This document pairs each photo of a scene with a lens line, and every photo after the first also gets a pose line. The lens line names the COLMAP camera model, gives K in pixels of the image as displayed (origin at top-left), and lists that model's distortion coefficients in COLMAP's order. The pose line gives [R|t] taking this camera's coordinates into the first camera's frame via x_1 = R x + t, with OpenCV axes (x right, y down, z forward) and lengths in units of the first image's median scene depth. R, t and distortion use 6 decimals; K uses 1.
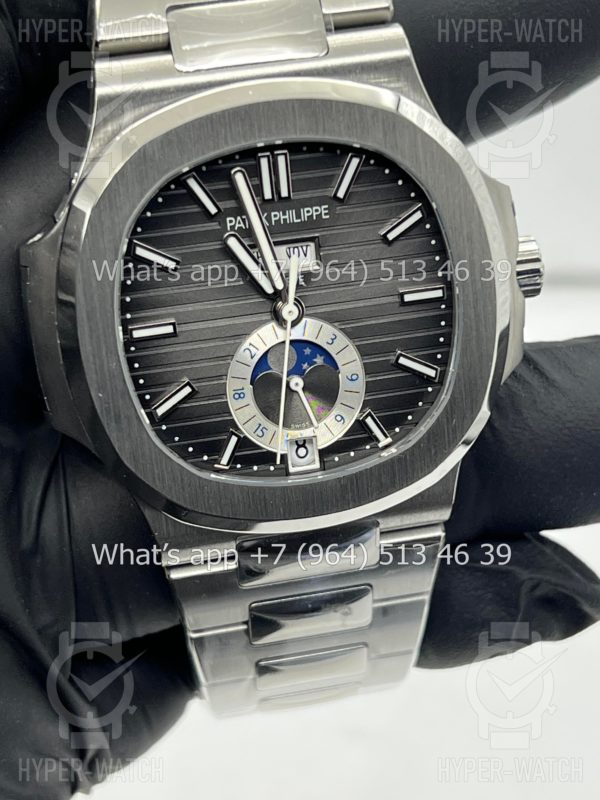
lens RADIAL K [[1949.8, 0, 300.0], [0, 1949.8, 400.0], [0, 0, 1]] dist [0.157892, 0.139547]
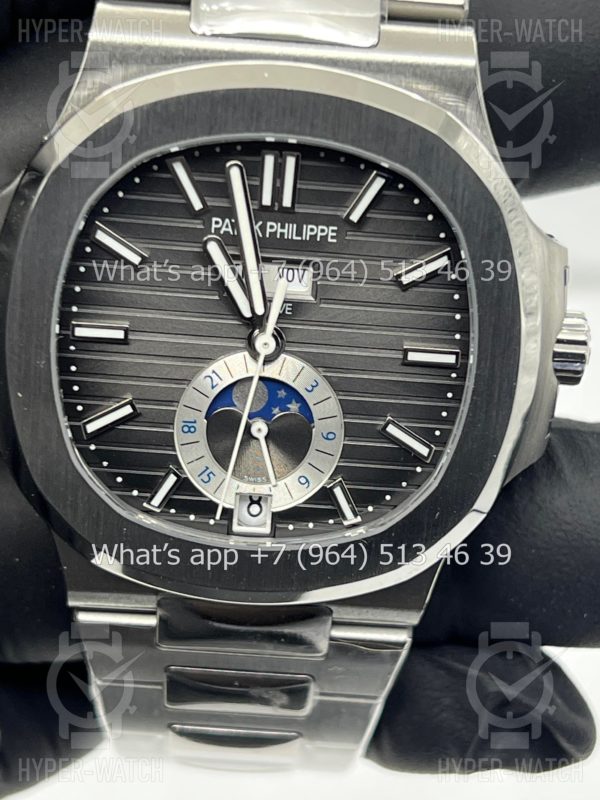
lens RADIAL K [[1949.8, 0, 300.0], [0, 1949.8, 400.0], [0, 0, 1]] dist [0.157892, 0.139547]
pose [[0.972259, 0.211384, -0.100145, 0.096146], [-0.209899, 0.977397, 0.025261, -0.045513], [0.103221, -0.003539, 0.994652, 0.176164]]
